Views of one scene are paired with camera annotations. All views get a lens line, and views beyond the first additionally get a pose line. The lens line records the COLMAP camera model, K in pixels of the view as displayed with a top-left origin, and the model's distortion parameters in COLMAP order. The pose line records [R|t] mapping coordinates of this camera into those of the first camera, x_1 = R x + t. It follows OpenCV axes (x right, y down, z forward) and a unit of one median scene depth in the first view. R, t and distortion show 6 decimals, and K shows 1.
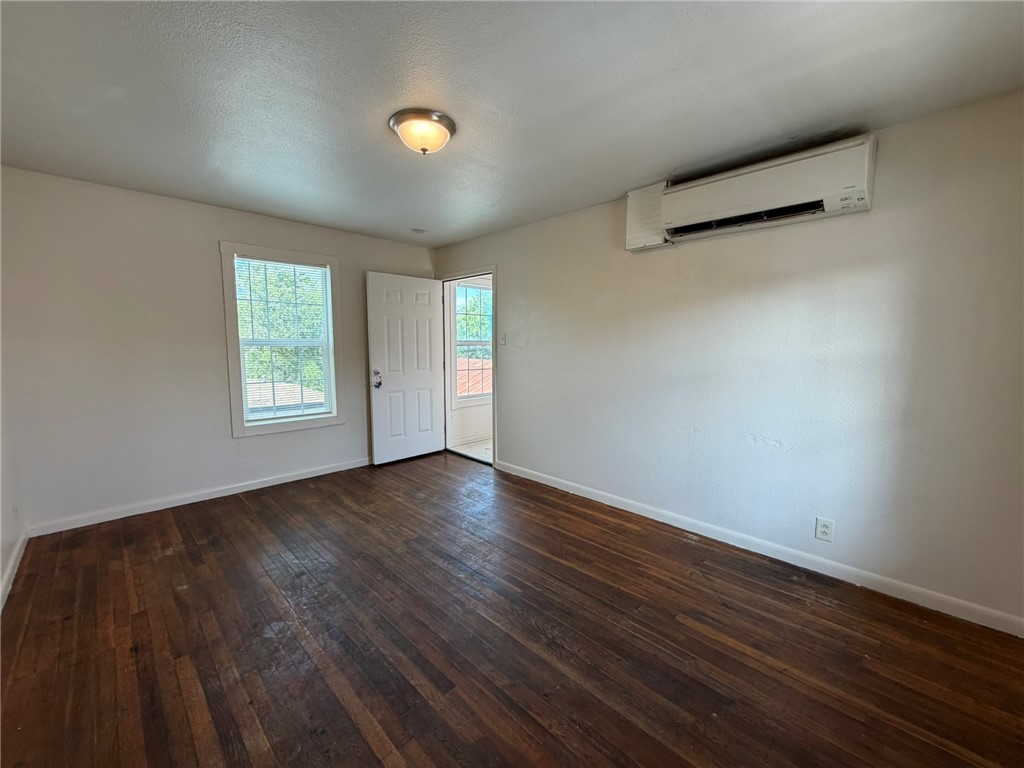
lens RADIAL K [[410.2, 0, 513.0], [0, 410.2, 386.2], [0, 0, 1]] dist [0.001865, -0.000312]
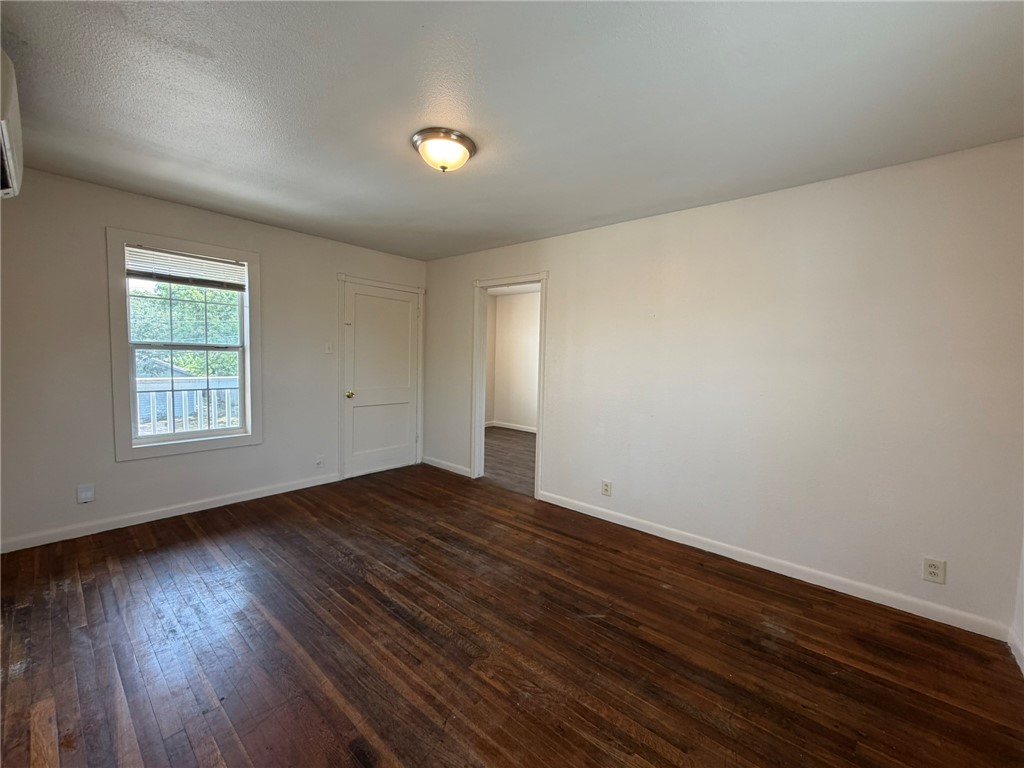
lens RADIAL K [[410.2, 0, 513.5], [0, 410.2, 385.6], [0, 0, 1]] dist [0.001865, -0.000312]
pose [[-0.996758, -0.026641, -0.075914, -0.333784], [-0.039503, 0.984071, 0.173329, -0.228405], [0.070087, 0.175766, -0.981934, 2.146637]]
